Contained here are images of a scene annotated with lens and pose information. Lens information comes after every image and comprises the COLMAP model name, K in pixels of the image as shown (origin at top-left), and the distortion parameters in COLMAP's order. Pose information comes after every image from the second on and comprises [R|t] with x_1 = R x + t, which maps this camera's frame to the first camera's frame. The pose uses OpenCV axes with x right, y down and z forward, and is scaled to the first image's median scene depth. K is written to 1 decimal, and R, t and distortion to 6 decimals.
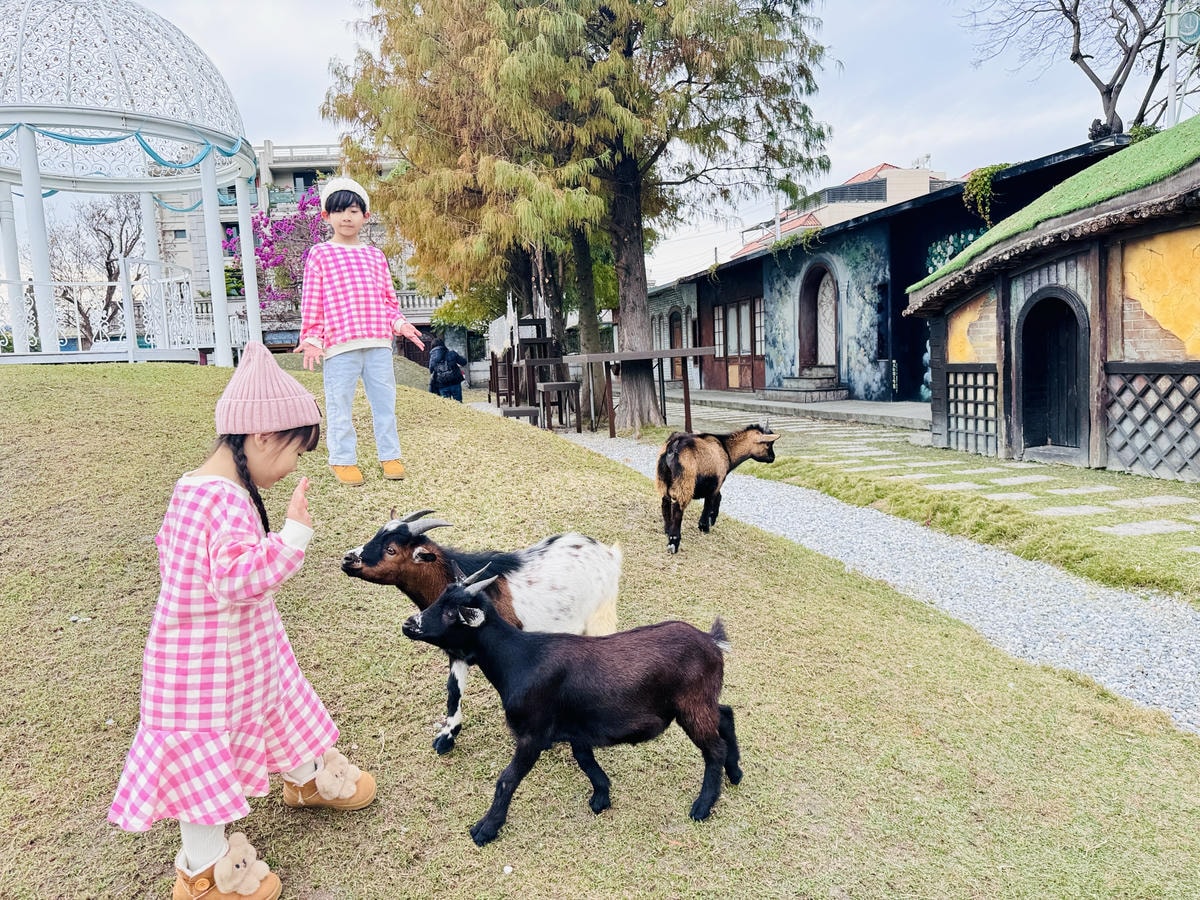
lens RADIAL K [[849.0, 0, 600.0], [0, 849.0, 450.0], [0, 0, 1]] dist [-0.002891, 0.000376]
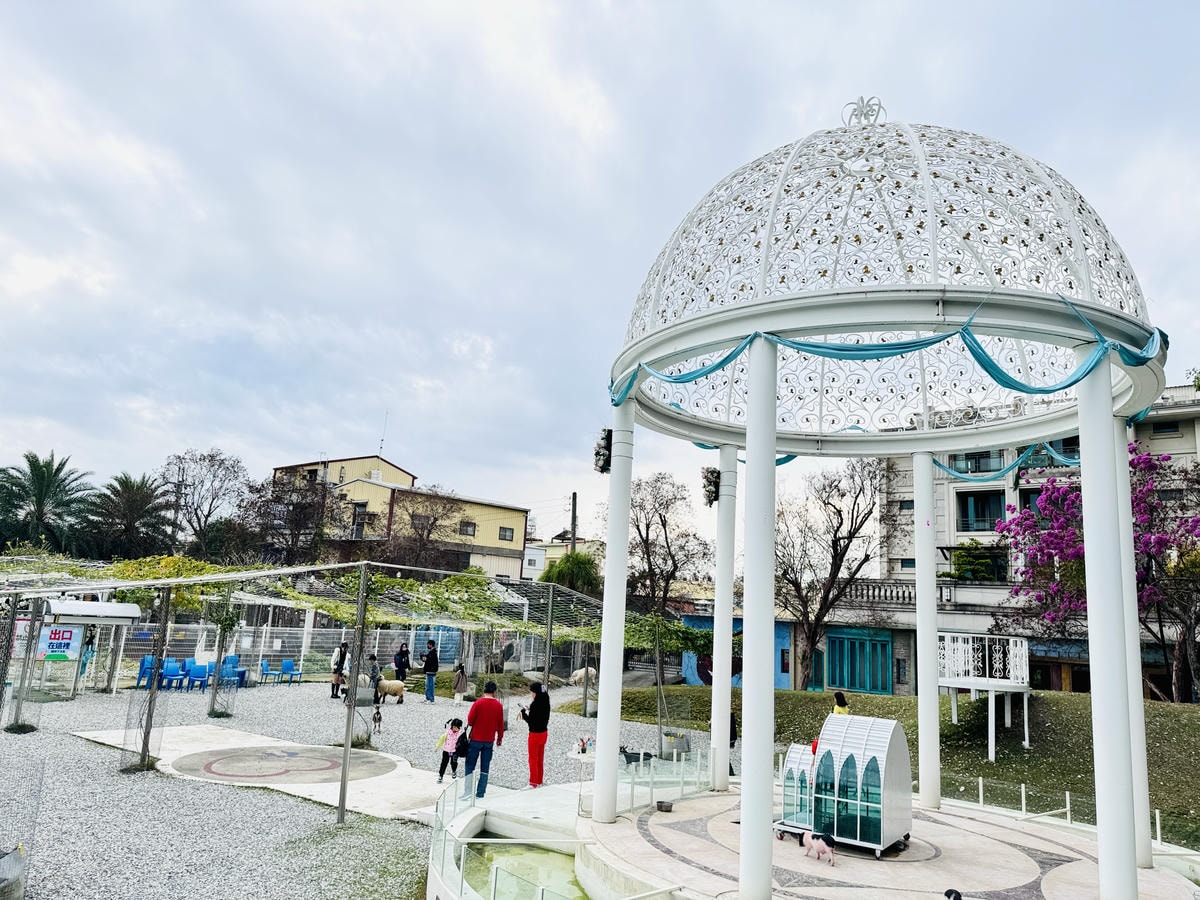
lens RADIAL K [[844.7, 0, 600.0], [0, 844.7, 450.0], [0, 0, 1]] dist [0.105326, -0.140348]
pose [[0.720170, -0.044937, -0.692341, -0.165672], [-0.166370, 0.957599, -0.235212, -0.073052], [0.673555, 0.284577, 0.682158, 0.252339]]
